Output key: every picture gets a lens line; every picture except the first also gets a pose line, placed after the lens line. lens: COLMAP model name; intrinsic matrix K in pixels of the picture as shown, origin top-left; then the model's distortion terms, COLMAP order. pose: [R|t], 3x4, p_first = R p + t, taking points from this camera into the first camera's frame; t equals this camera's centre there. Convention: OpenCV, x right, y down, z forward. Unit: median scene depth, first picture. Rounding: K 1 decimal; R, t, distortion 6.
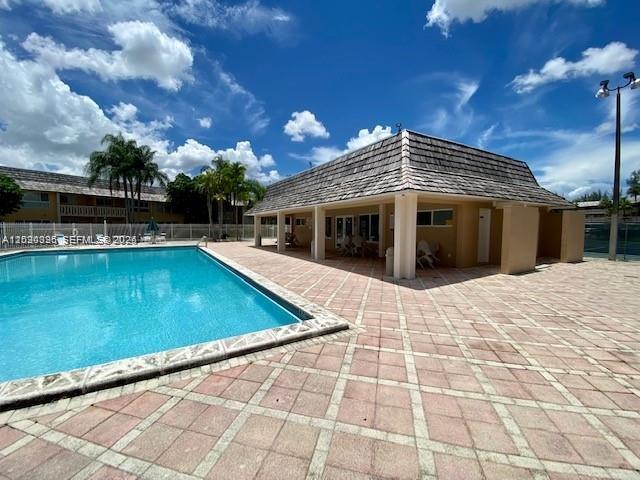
lens RADIAL K [[254.8, 0, 320.0], [0, 254.8, 240.0], [0, 0, 1]] dist [0.026962, -0.019343]
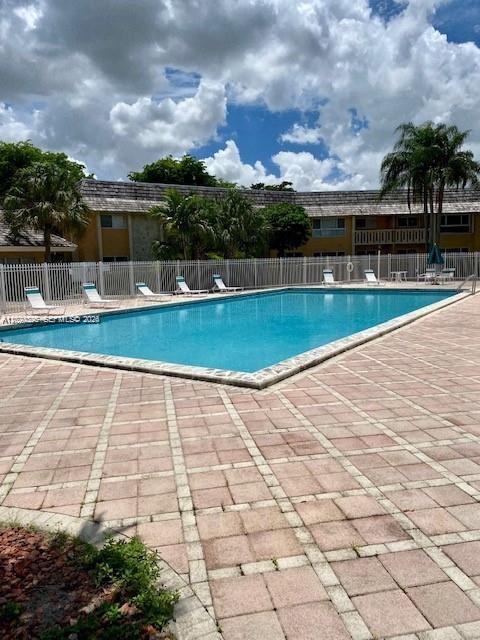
lens RADIAL K [[478.3, 0, 240.0], [0, 478.3, 320.0], [0, 0, 1]] dist [0.060303, -0.000695]
pose [[0.432655, 0.099436, -0.896059, 0.314543], [-0.021732, 0.994761, 0.099896, -0.009583], [0.901298, -0.023747, 0.432549, 0.050622]]
